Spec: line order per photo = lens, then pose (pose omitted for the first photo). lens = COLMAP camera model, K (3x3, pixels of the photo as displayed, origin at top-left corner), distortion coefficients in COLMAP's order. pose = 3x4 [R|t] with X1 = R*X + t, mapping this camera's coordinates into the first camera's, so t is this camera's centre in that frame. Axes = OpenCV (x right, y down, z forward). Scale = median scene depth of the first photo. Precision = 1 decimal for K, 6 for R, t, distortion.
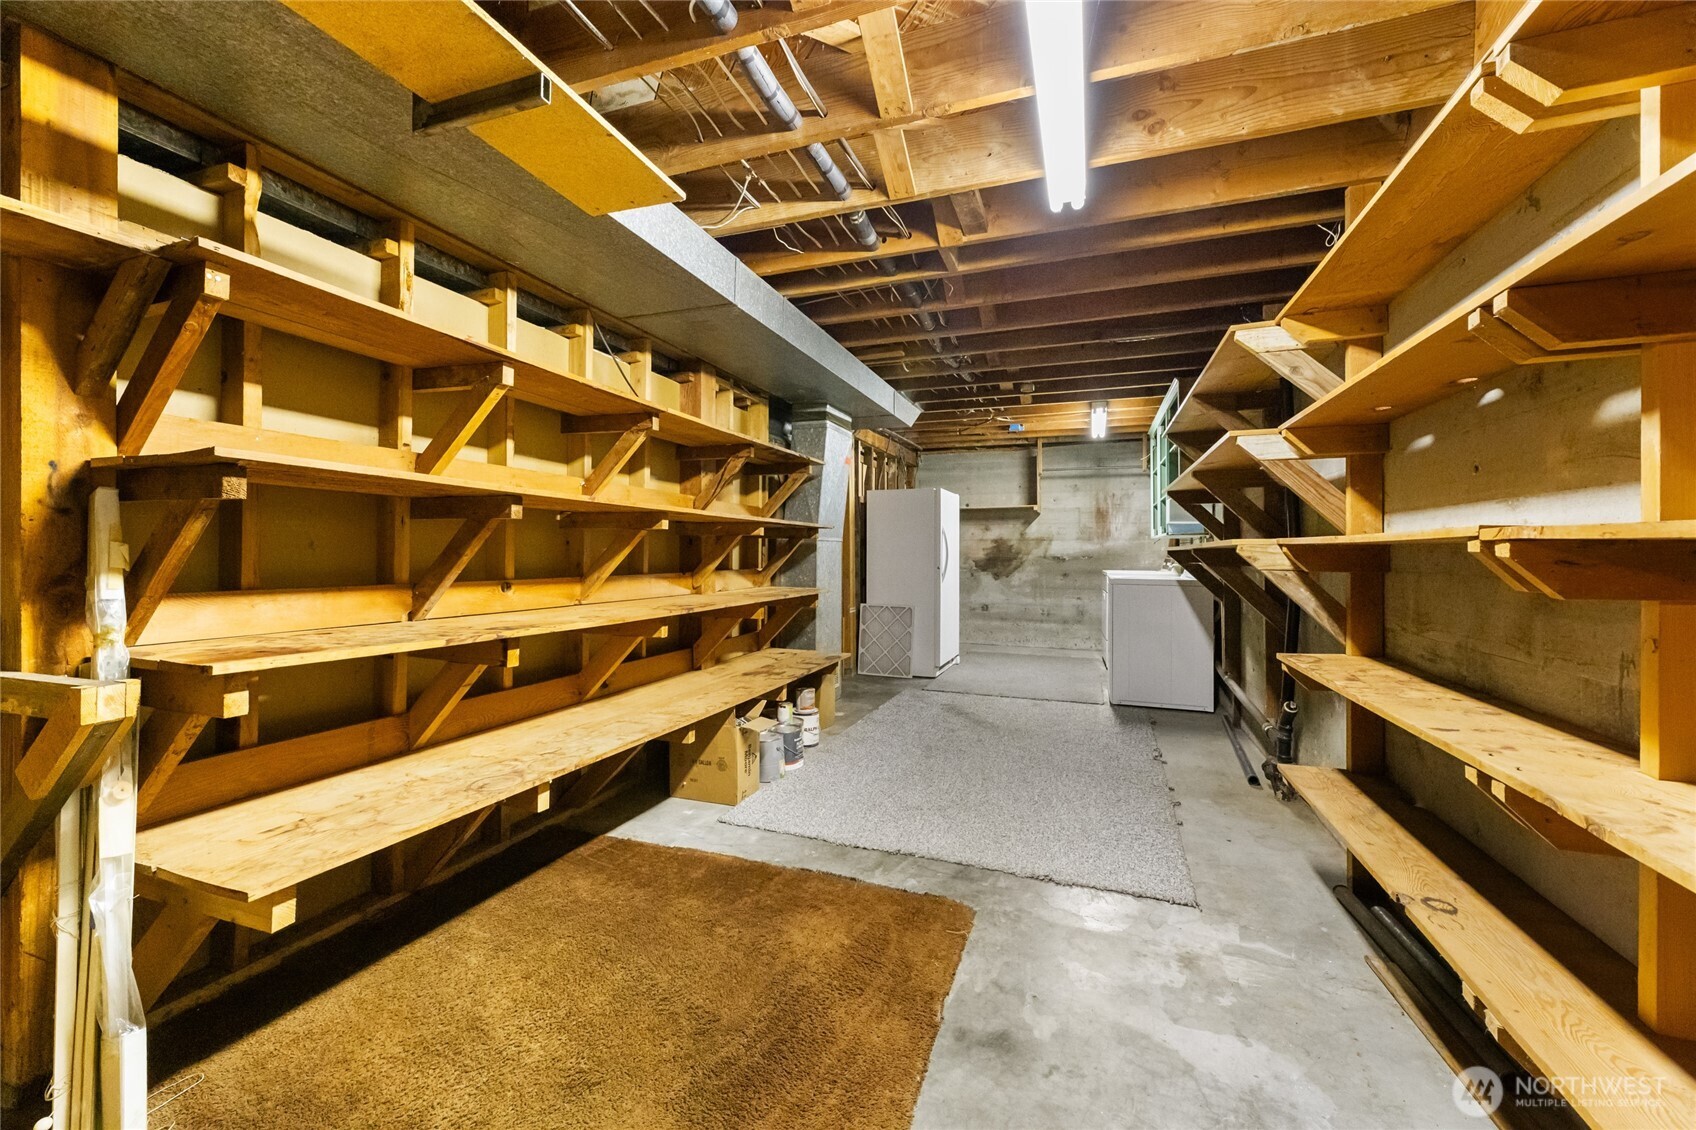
lens RADIAL K [[675.7, 0, 844.8], [0, 675.7, 554.1], [0, 0, 1]] dist [0.004595, 0.000133]
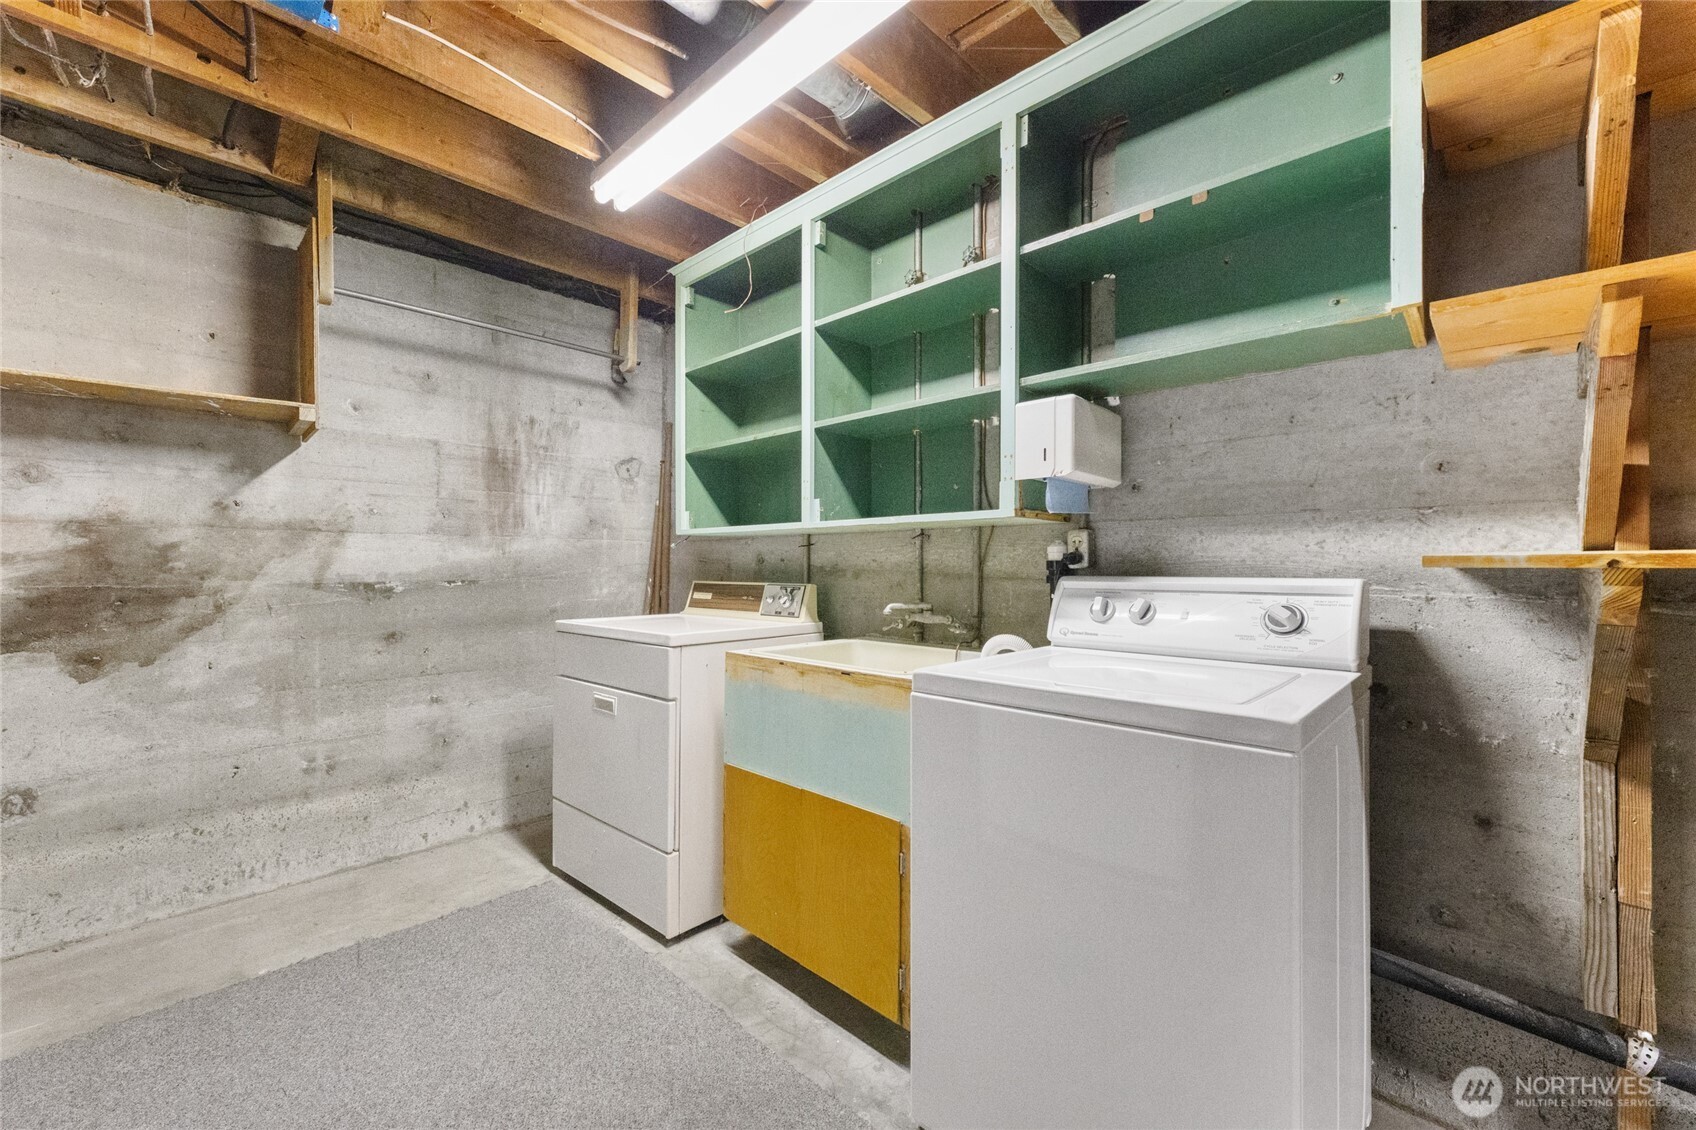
lens RADIAL K [[675.7, 0, 843.4], [0, 675.7, 559.3], [0, 0, 1]] dist [0.004595, 0.000133]
pose [[0.406025, 0.000725, 0.913862, 0.110869], [-0.000019, 1.000000, -0.000785, -0.007284], [-0.913862, 0.000301, 0.406025, 0.659924]]
